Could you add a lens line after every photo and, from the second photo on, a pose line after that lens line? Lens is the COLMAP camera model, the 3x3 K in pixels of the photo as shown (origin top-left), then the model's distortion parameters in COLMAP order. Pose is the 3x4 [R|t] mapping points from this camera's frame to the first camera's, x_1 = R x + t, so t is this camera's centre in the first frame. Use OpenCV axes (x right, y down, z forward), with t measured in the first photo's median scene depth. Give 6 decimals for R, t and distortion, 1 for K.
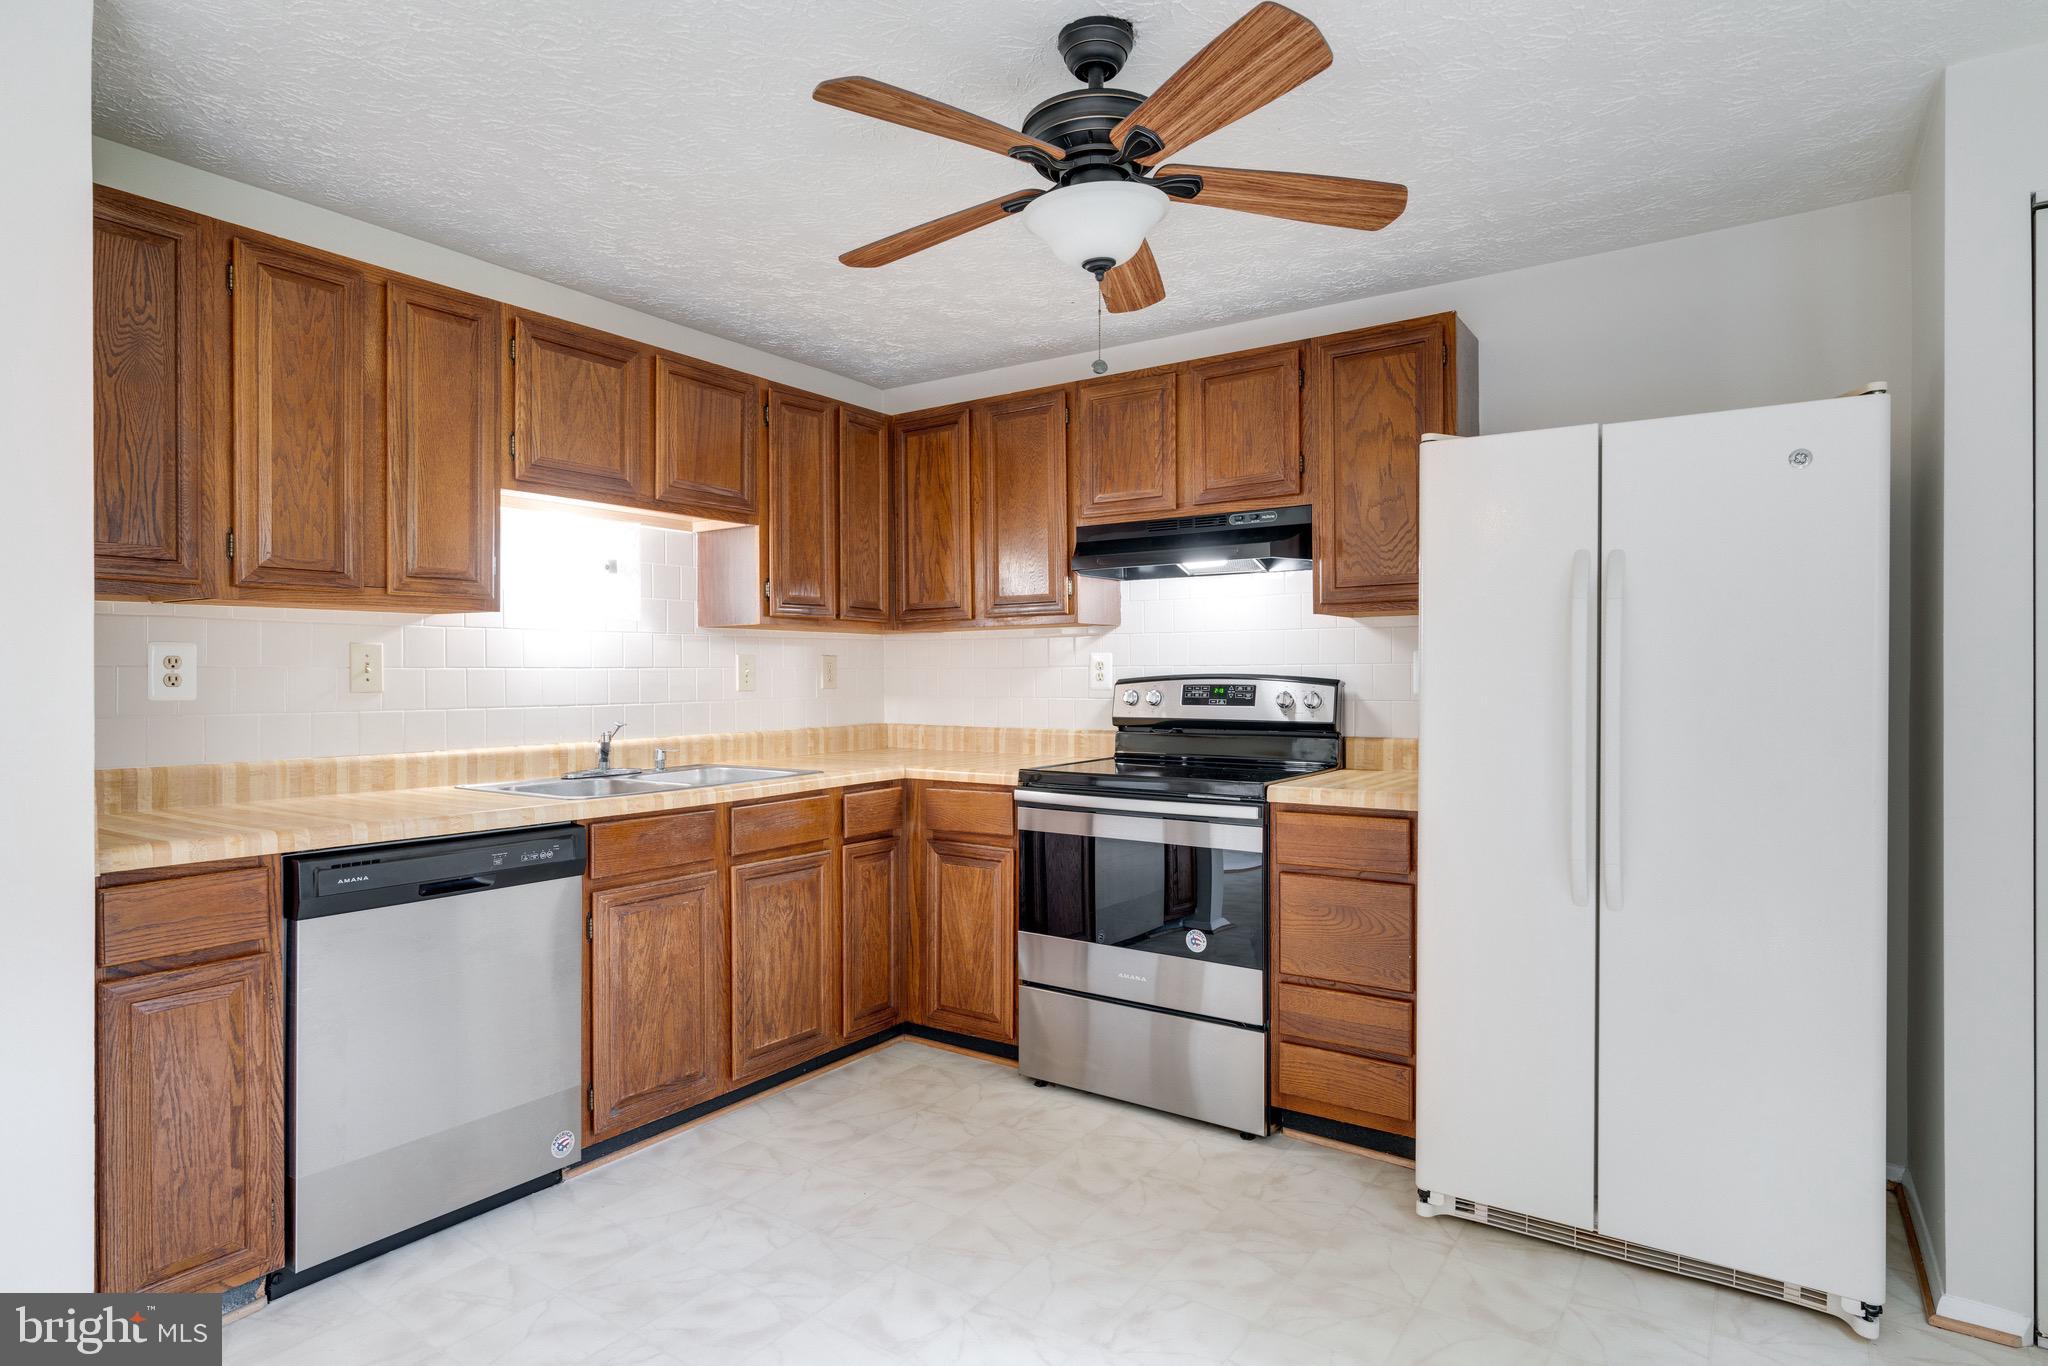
lens RADIAL K [[1098.5, 0, 1007.7], [0, 1098.5, 682.0], [0, 0, 1]] dist [-0.002559, 0.002533]
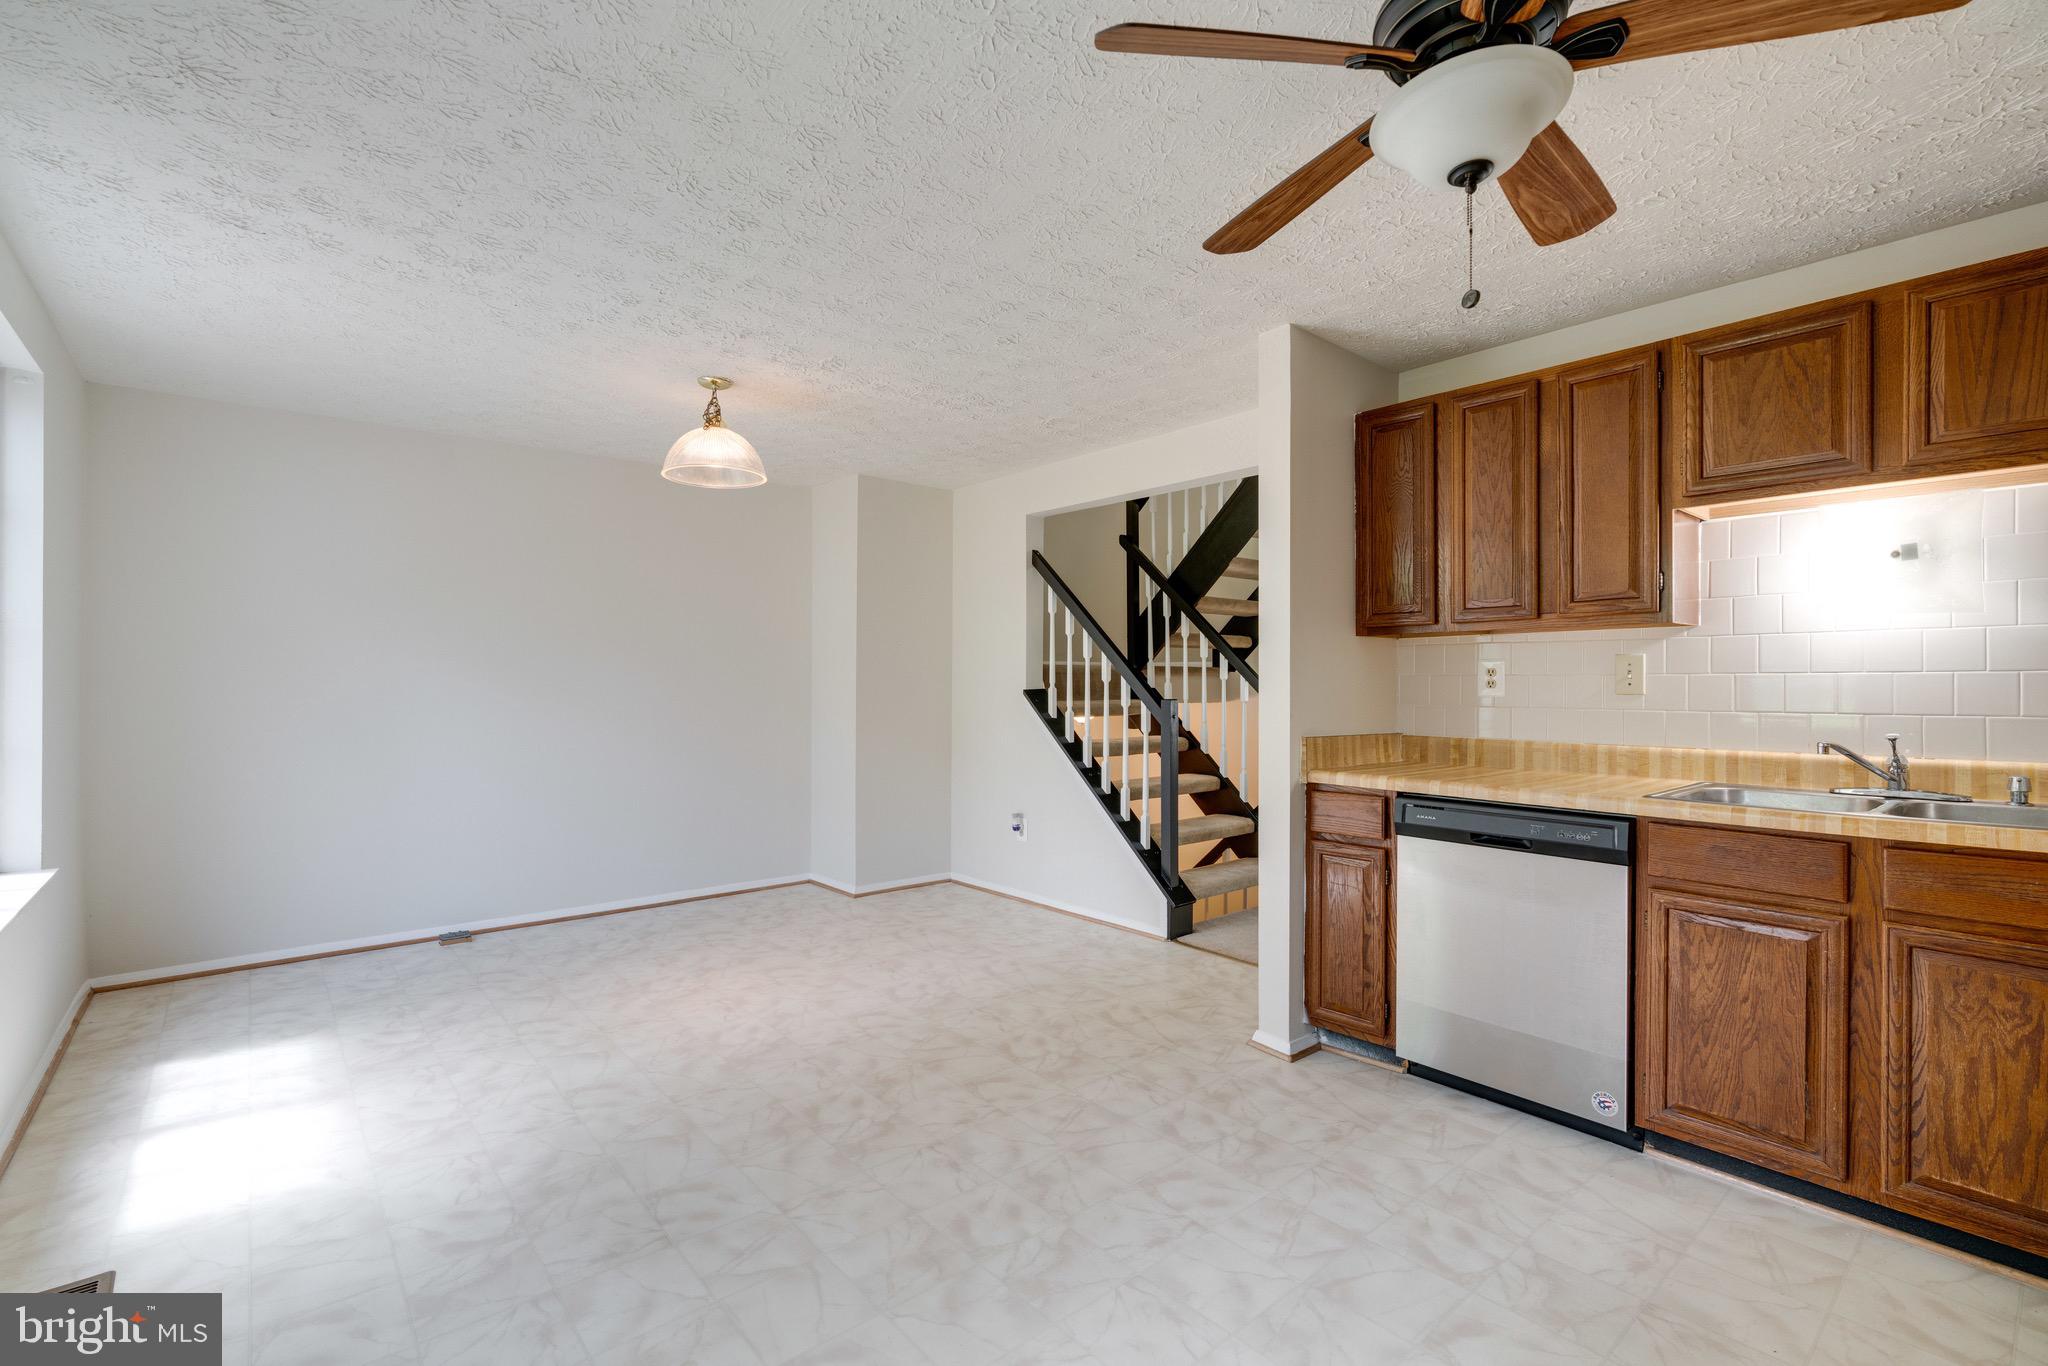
lens RADIAL K [[919.4, 0, 1013.4], [0, 919.4, 684.4], [0, 0, 1]] dist [-0.010883, 0.005869]
pose [[-0.255030, 0.001349, -0.966932, 0.506993], [-0.006674, 0.999973, 0.003155, -0.000431], [0.966910, 0.007258, -0.255014, 0.521004]]
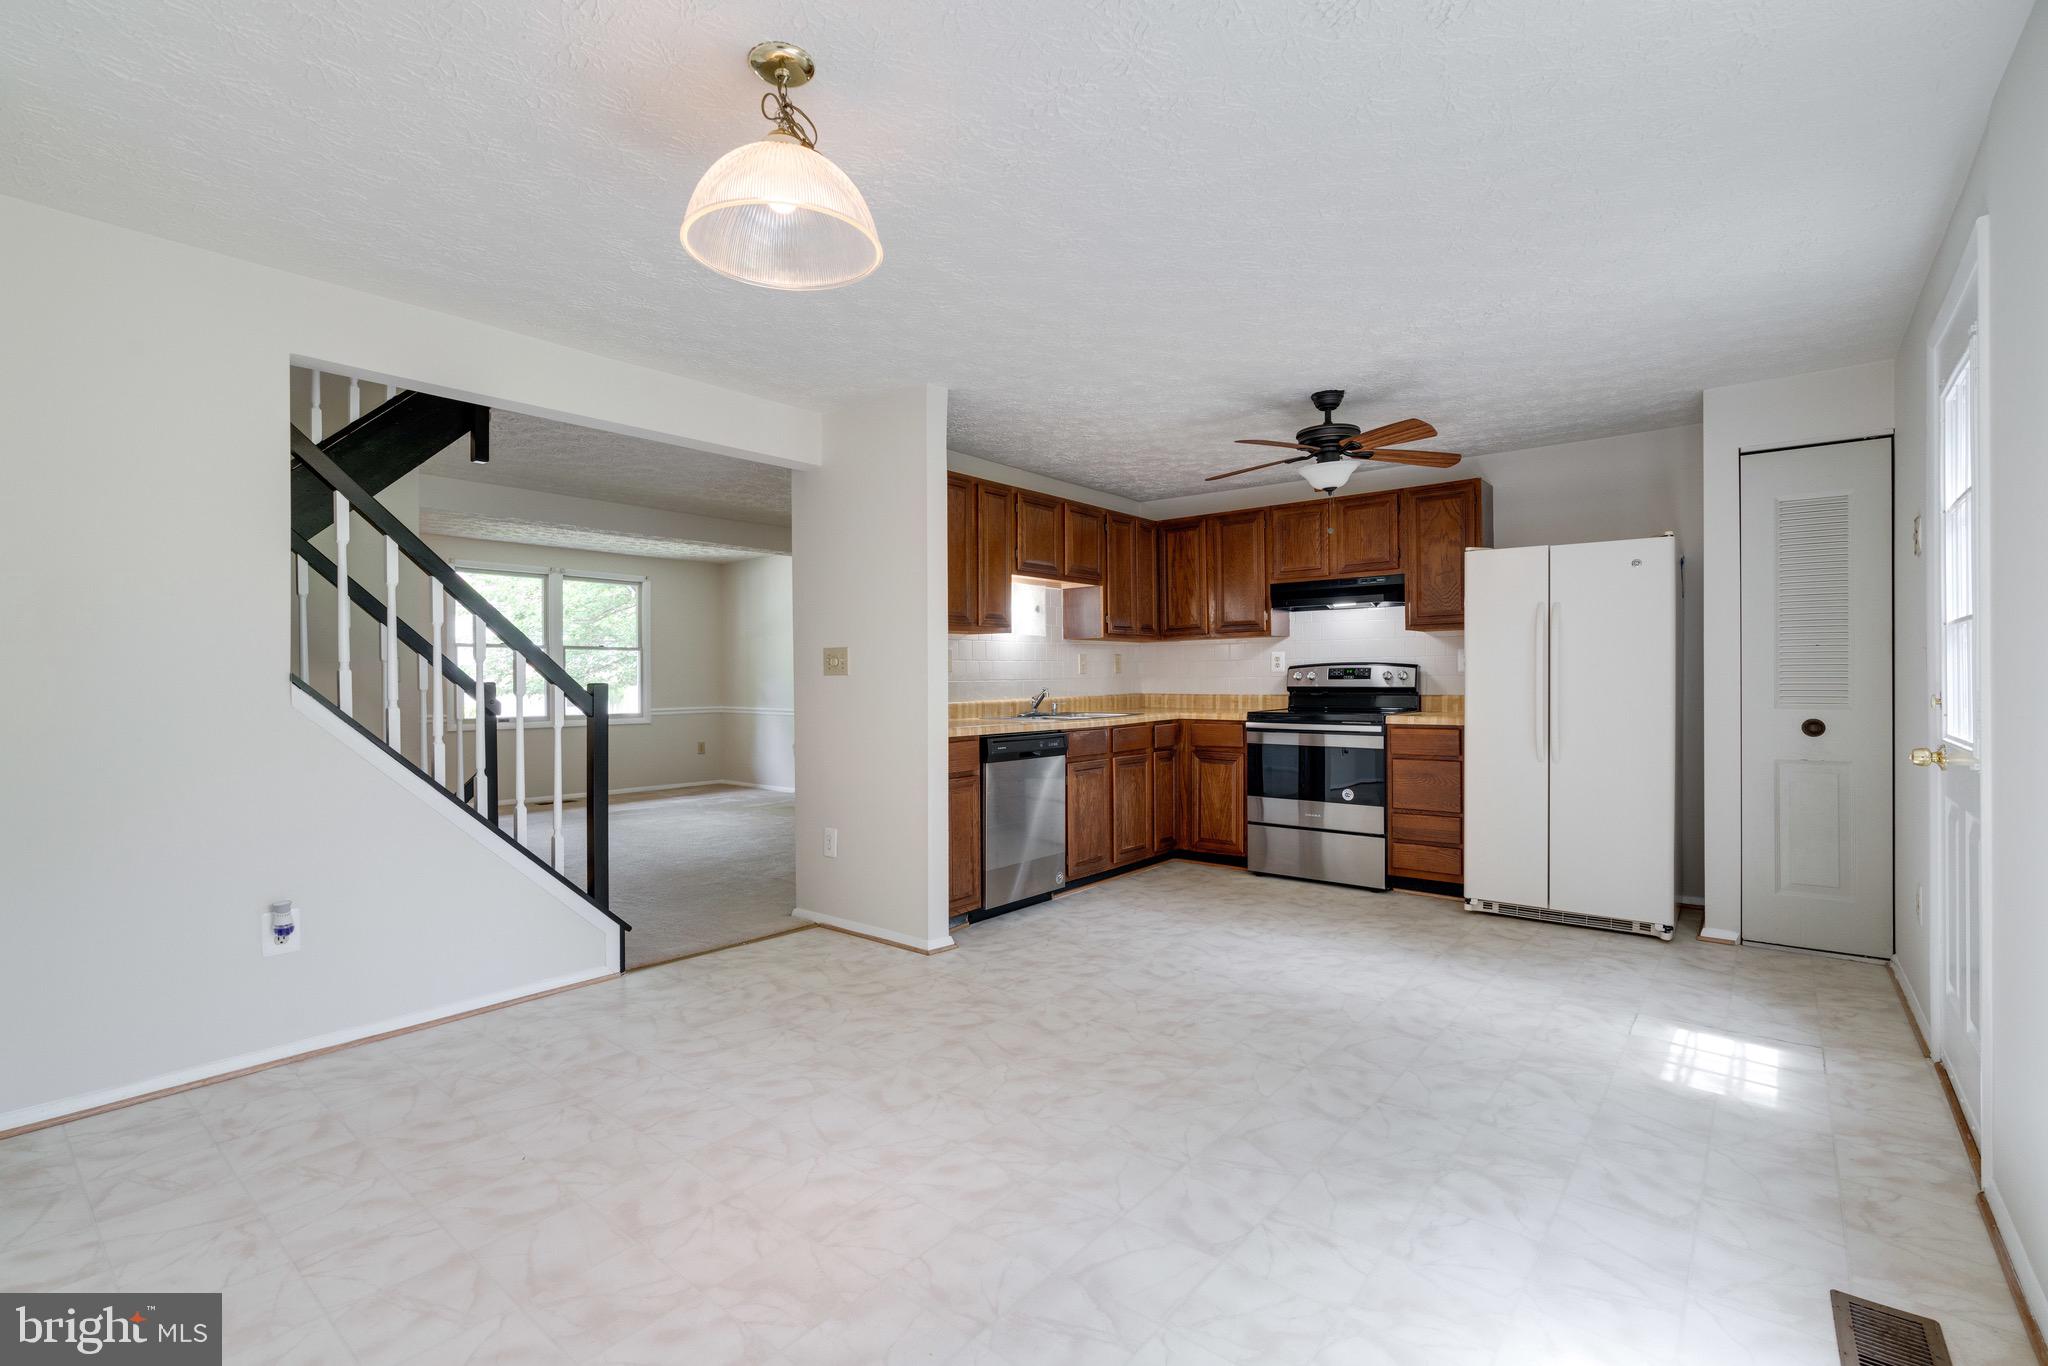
lens RADIAL K [[919.4, 0, 1013.4], [0, 919.4, 684.4], [0, 0, 1]] dist [-0.010883, 0.005869]
pose [[0.996897, -0.004740, -0.078568, -0.278941], [0.004958, 0.999984, 0.002569, 0.025593], [0.078555, -0.002950, 0.996905, -0.655717]]
